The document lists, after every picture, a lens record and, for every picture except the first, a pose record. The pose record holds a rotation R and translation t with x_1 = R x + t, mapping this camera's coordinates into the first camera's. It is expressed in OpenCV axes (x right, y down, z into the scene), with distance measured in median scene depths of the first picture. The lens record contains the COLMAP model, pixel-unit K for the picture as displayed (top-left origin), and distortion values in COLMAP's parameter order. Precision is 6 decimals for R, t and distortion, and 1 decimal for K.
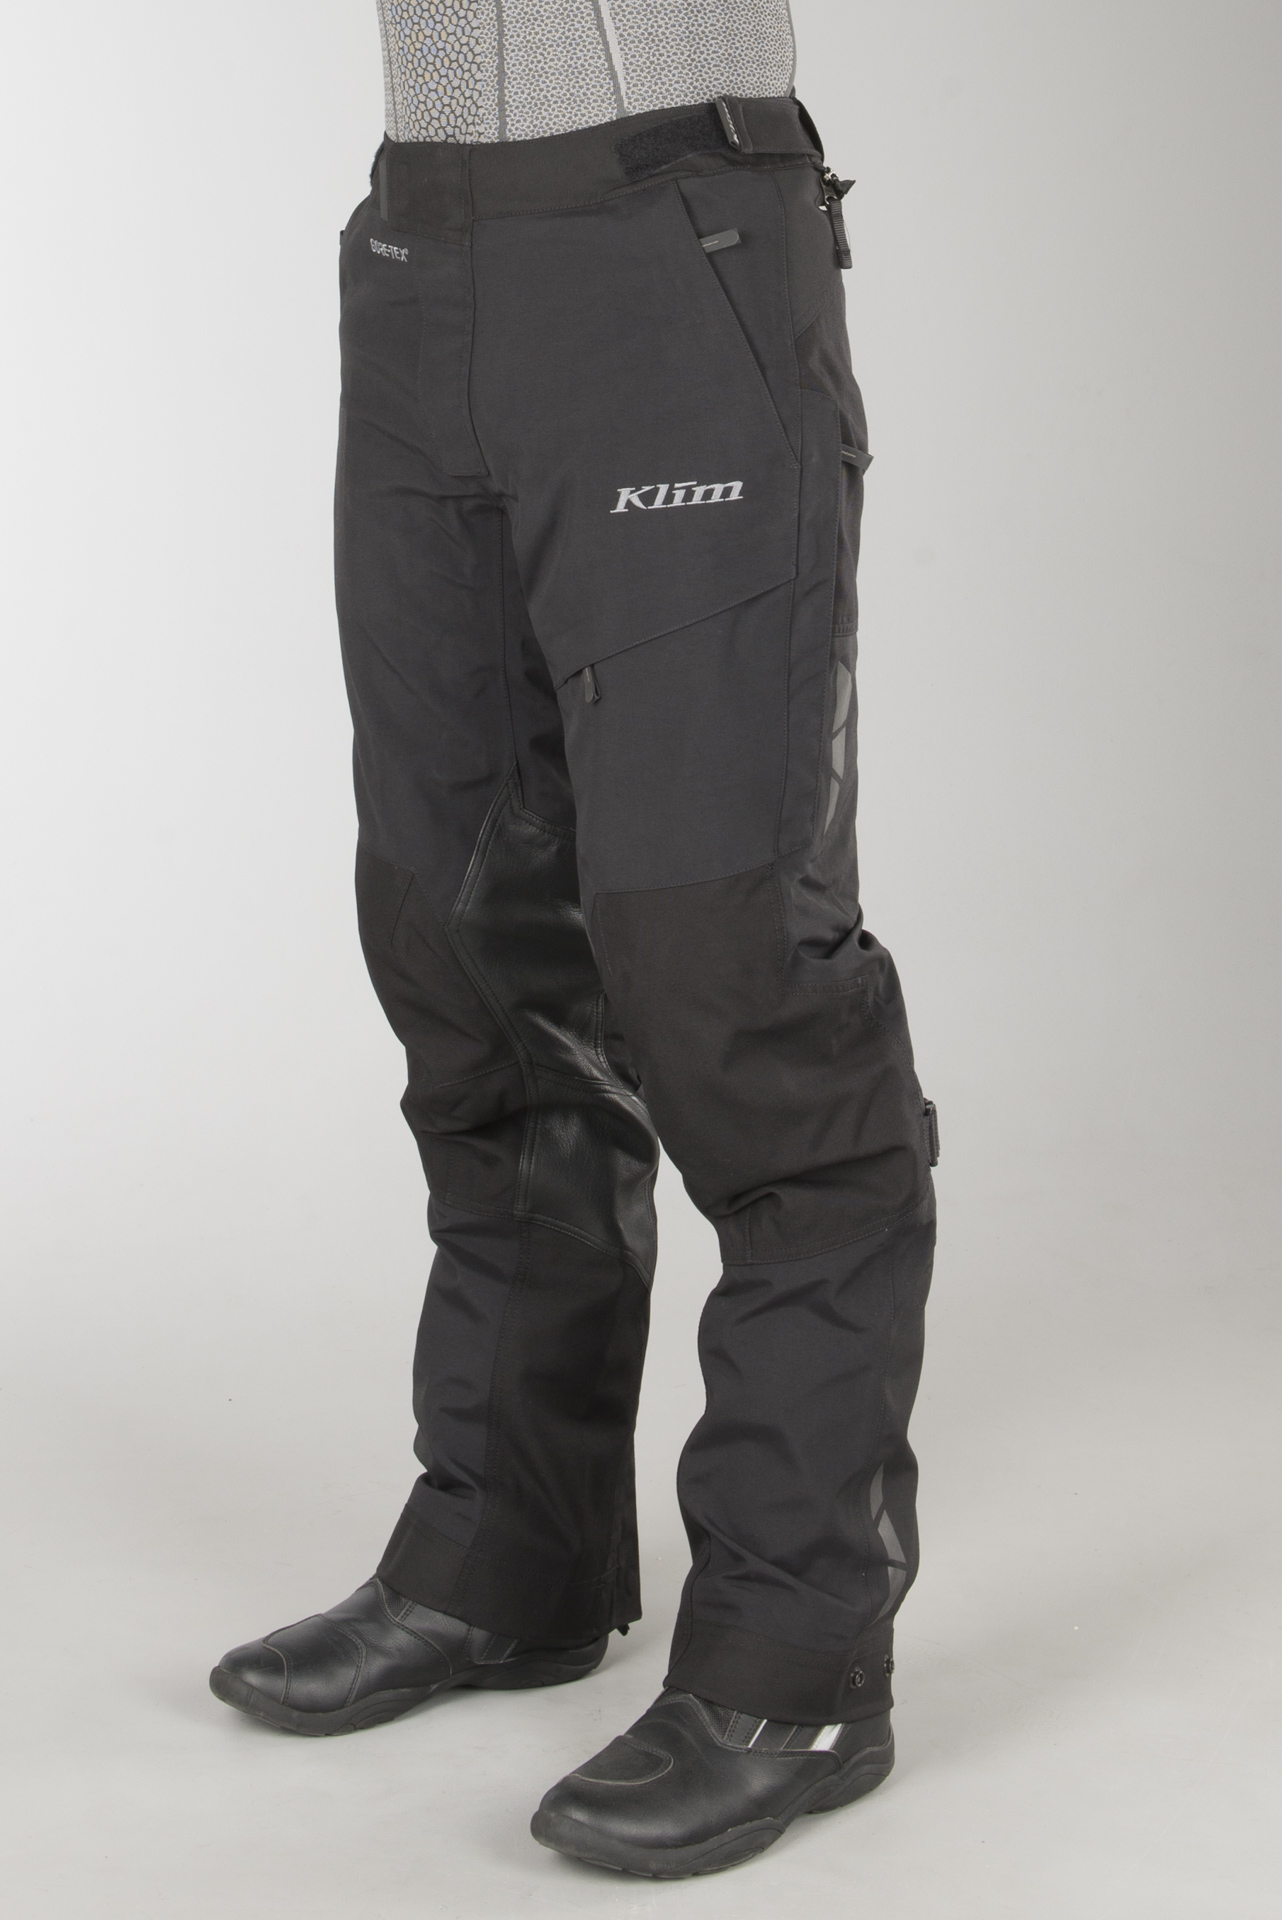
lens RADIAL K [[1908.1, 0, 649.5], [0, 1908.1, 965.0], [0, 0, 1]] dist [0.056375, 0.000000]
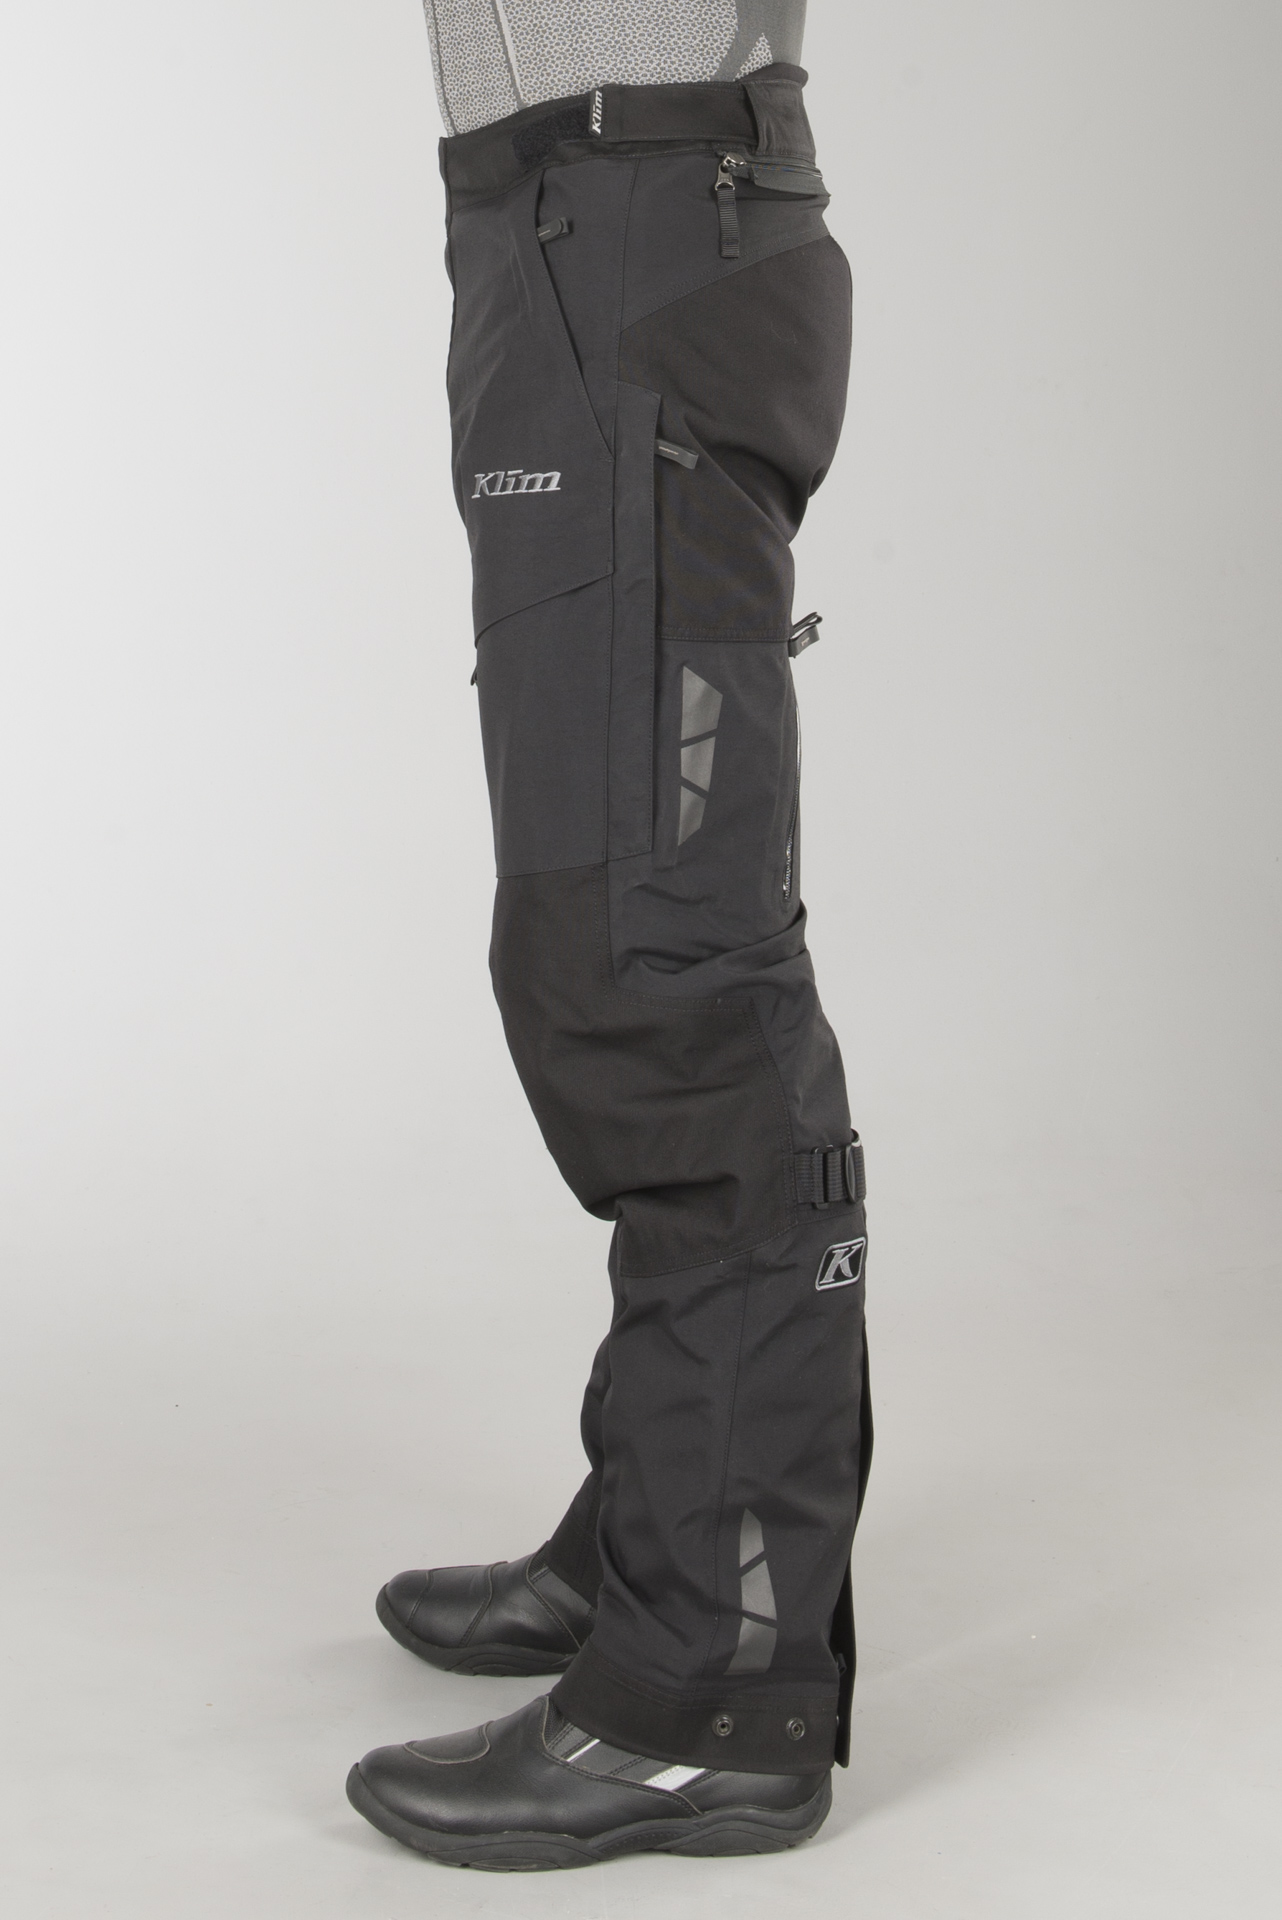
lens RADIAL K [[1908.1, 0, 647.1], [0, 1908.1, 956.4], [0, 0, 1]] dist [0.056375, 0.000000]
pose [[0.924148, 0.131703, -0.358615, 0.471961], [-0.135905, 0.990629, 0.013585, -0.023647], [0.357044, 0.036183, 0.933387, 0.099354]]
